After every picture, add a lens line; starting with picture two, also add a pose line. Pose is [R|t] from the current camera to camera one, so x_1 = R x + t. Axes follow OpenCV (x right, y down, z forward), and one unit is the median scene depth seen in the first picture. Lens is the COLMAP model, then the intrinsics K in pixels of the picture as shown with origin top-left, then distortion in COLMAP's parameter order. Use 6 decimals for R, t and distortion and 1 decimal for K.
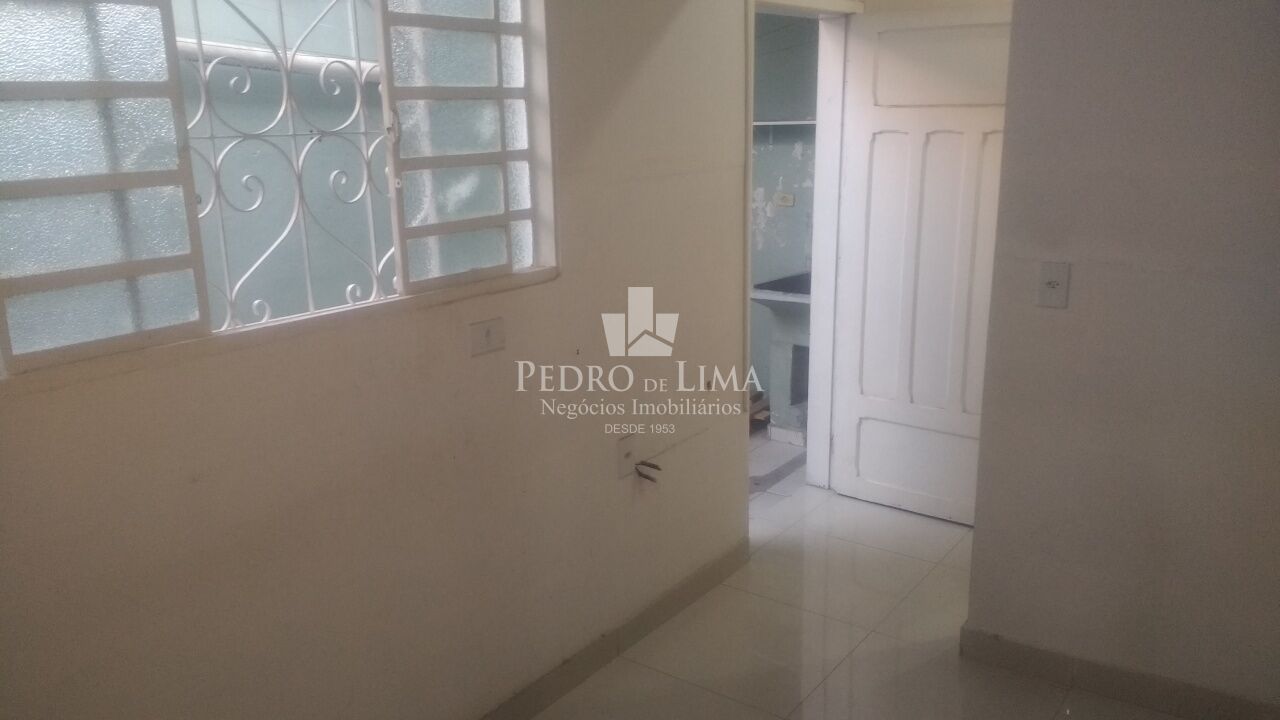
lens RADIAL K [[1020.1, 0, 636.8], [0, 1020.1, 368.5], [0, 0, 1]] dist [0.119246, -0.173698]
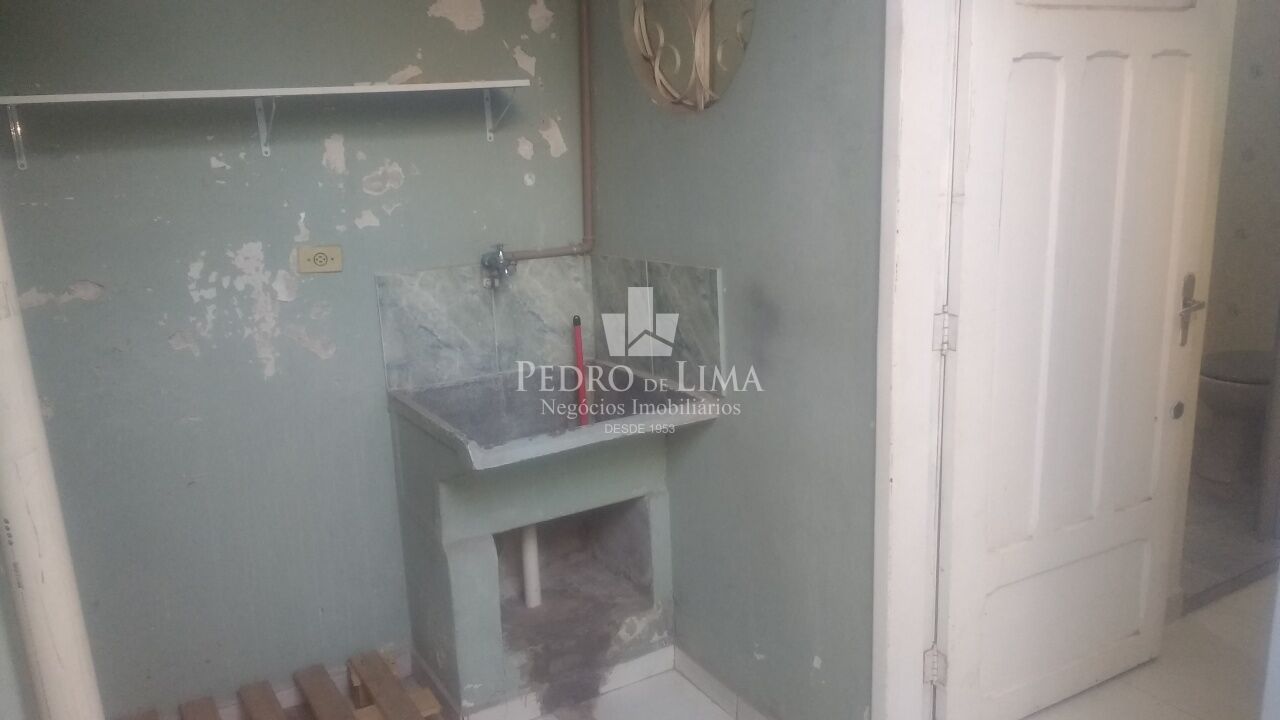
lens RADIAL K [[1020.1, 0, 636.8], [0, 1020.1, 368.5], [0, 0, 1]] dist [0.119246, -0.173698]
pose [[0.383725, -0.226846, 0.895151, -0.230662], [0.269434, 0.954683, 0.126434, -0.135661], [-0.883267, 0.192669, 0.427456, 0.669924]]
